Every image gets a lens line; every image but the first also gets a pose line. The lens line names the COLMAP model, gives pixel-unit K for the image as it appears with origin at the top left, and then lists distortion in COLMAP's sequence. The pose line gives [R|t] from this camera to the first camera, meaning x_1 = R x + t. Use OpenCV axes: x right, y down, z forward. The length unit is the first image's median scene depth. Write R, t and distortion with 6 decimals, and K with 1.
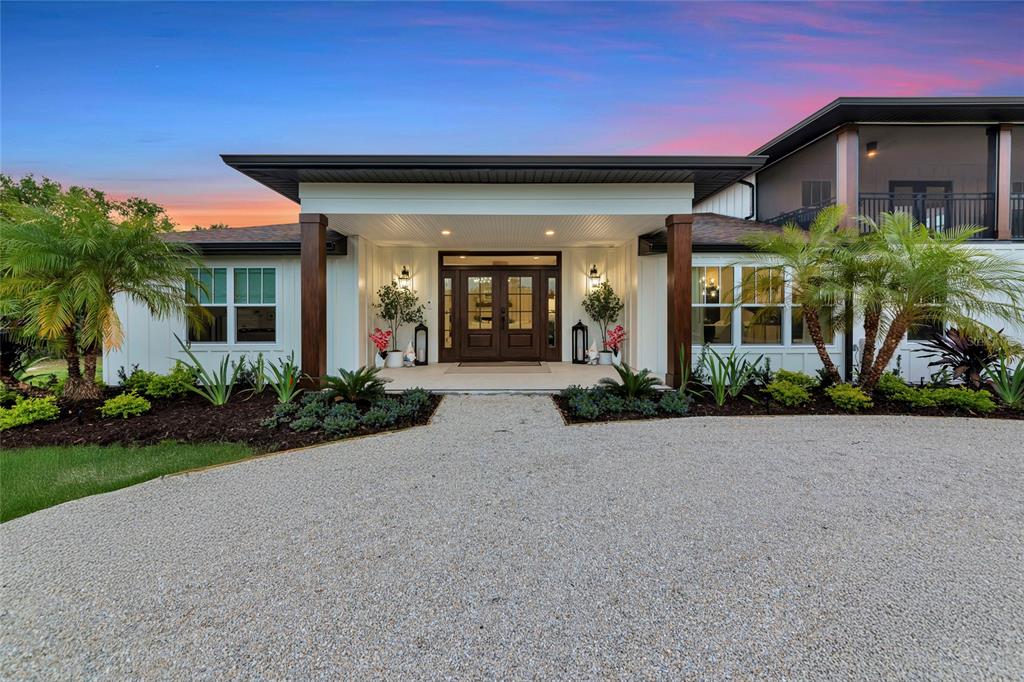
lens RADIAL K [[408.1, 0, 513.5], [0, 408.1, 344.1], [0, 0, 1]] dist [0.002002, 0.000102]
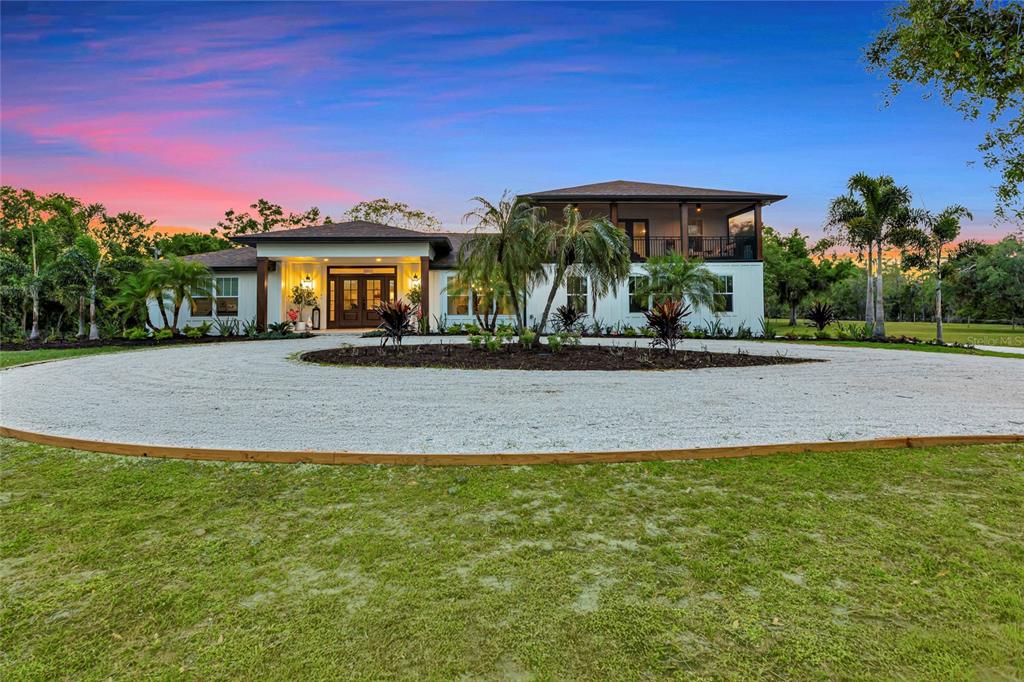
lens RADIAL K [[595.1, 0, 511.5], [0, 595.1, 338.5], [0, 0, 1]] dist [-0.004739, -0.000568]
pose [[0.999990, -0.002244, 0.003986, 0.608495], [0.002354, 0.999611, -0.027807, 0.160858], [-0.003922, 0.027816, 0.999605, -1.579520]]
